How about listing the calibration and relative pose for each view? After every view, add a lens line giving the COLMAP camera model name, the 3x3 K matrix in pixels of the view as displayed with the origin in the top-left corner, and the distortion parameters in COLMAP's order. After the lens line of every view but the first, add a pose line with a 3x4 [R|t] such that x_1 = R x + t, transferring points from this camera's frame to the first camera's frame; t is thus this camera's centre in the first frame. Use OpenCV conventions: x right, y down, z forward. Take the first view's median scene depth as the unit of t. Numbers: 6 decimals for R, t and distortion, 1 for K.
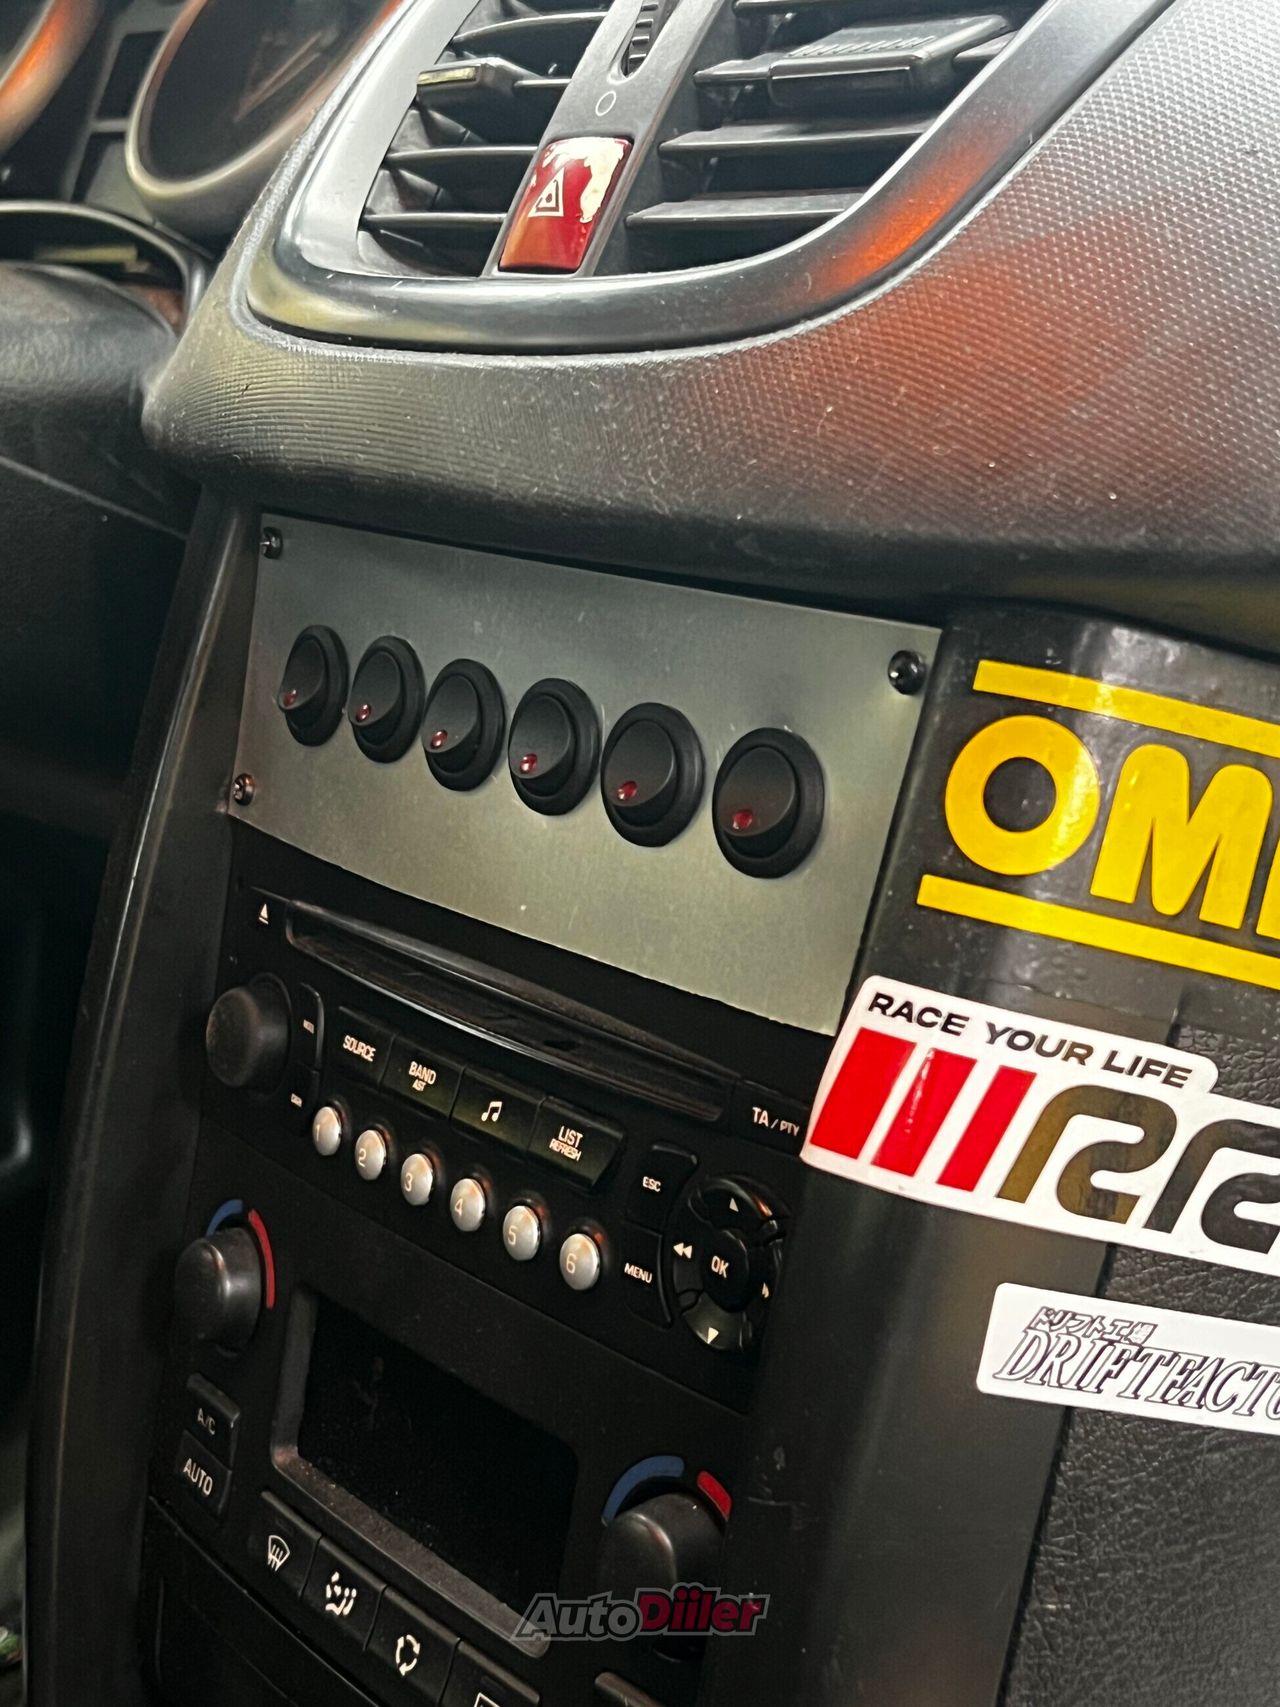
lens RADIAL K [[2542.5, 0, 639.7], [0, 2542.5, 853.5], [0, 0, 1]] dist [0.037050, 0.000000]
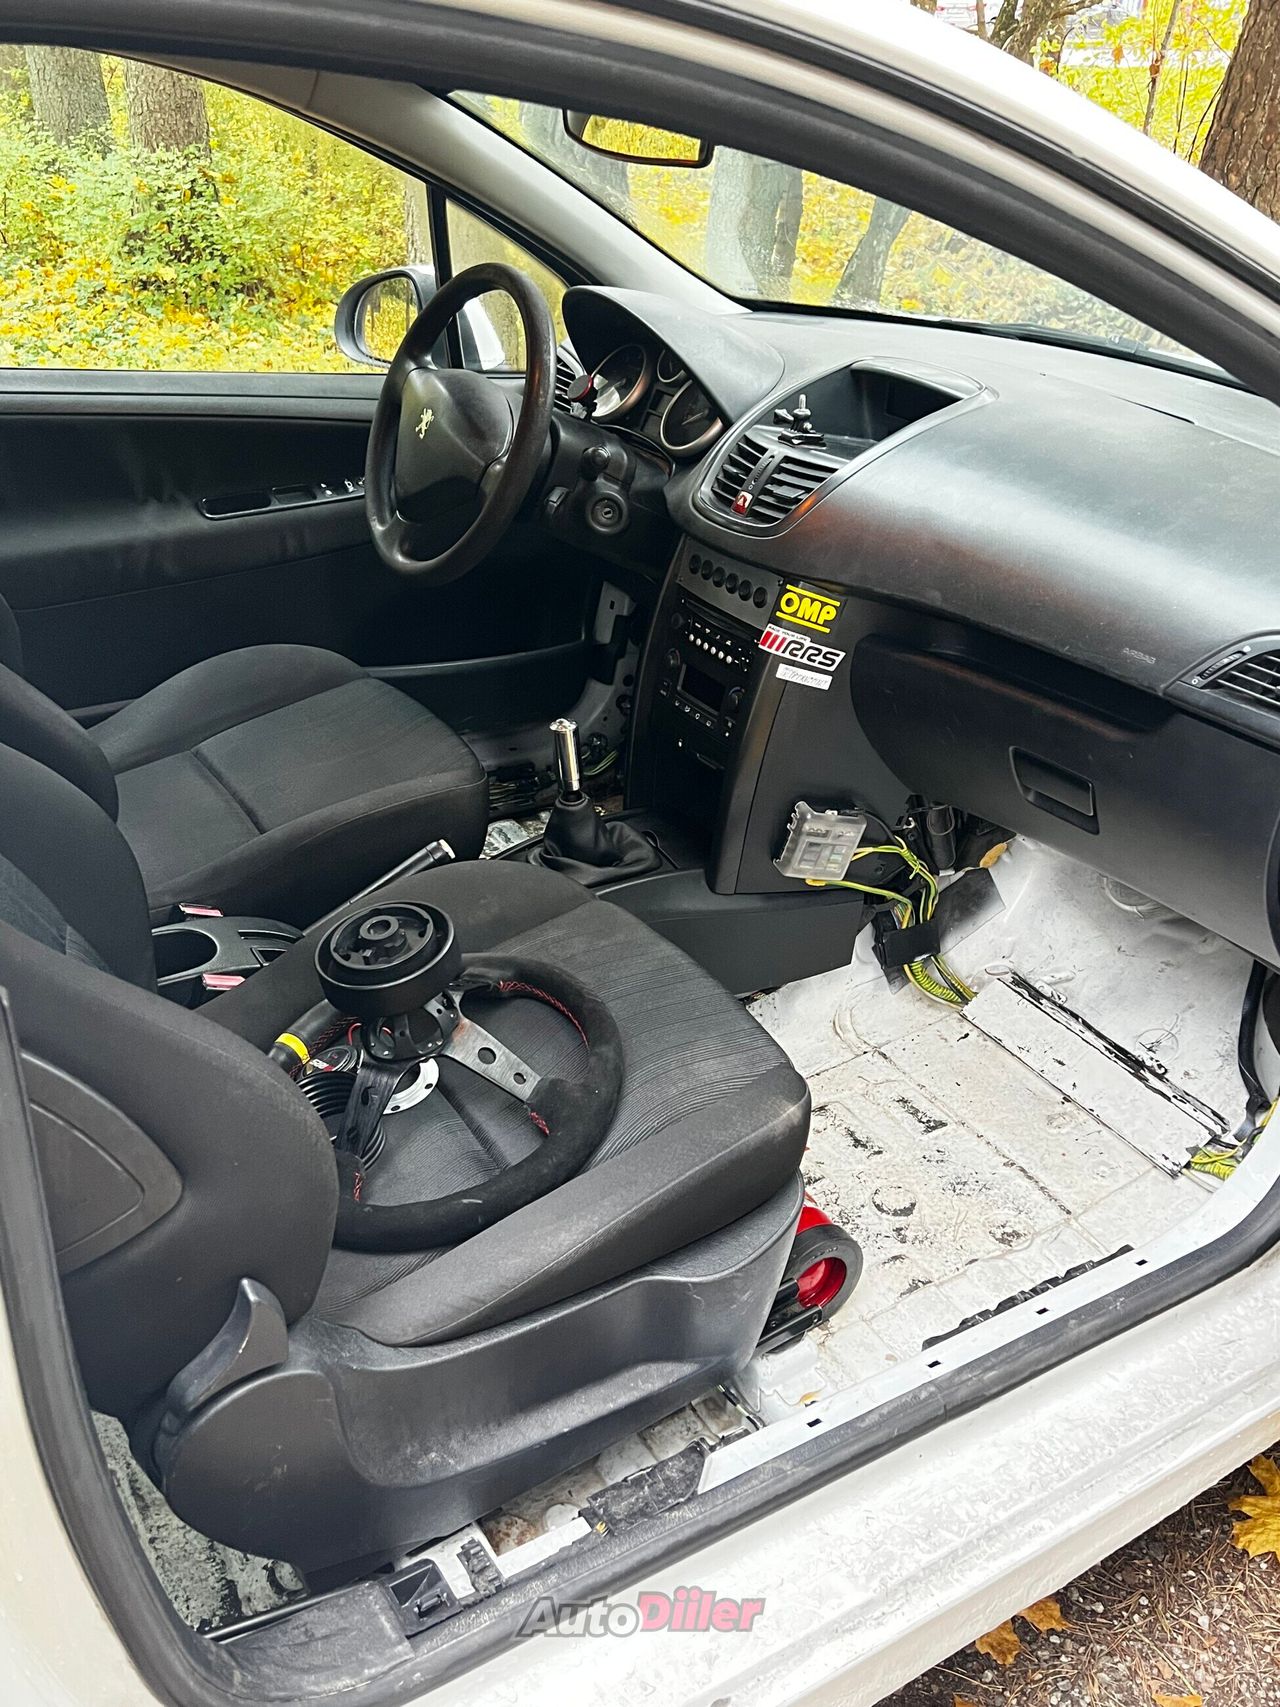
lens RADIAL K [[1493.1, 0, 639.5], [0, 1493.1, 850.9], [0, 0, 1]] dist [0.001698, 0.000115]
pose [[0.991680, 0.100605, -0.080305, 0.136717], [-0.078925, 0.968028, 0.238101, -0.340380], [0.101692, -0.229782, 0.967915, -3.678482]]
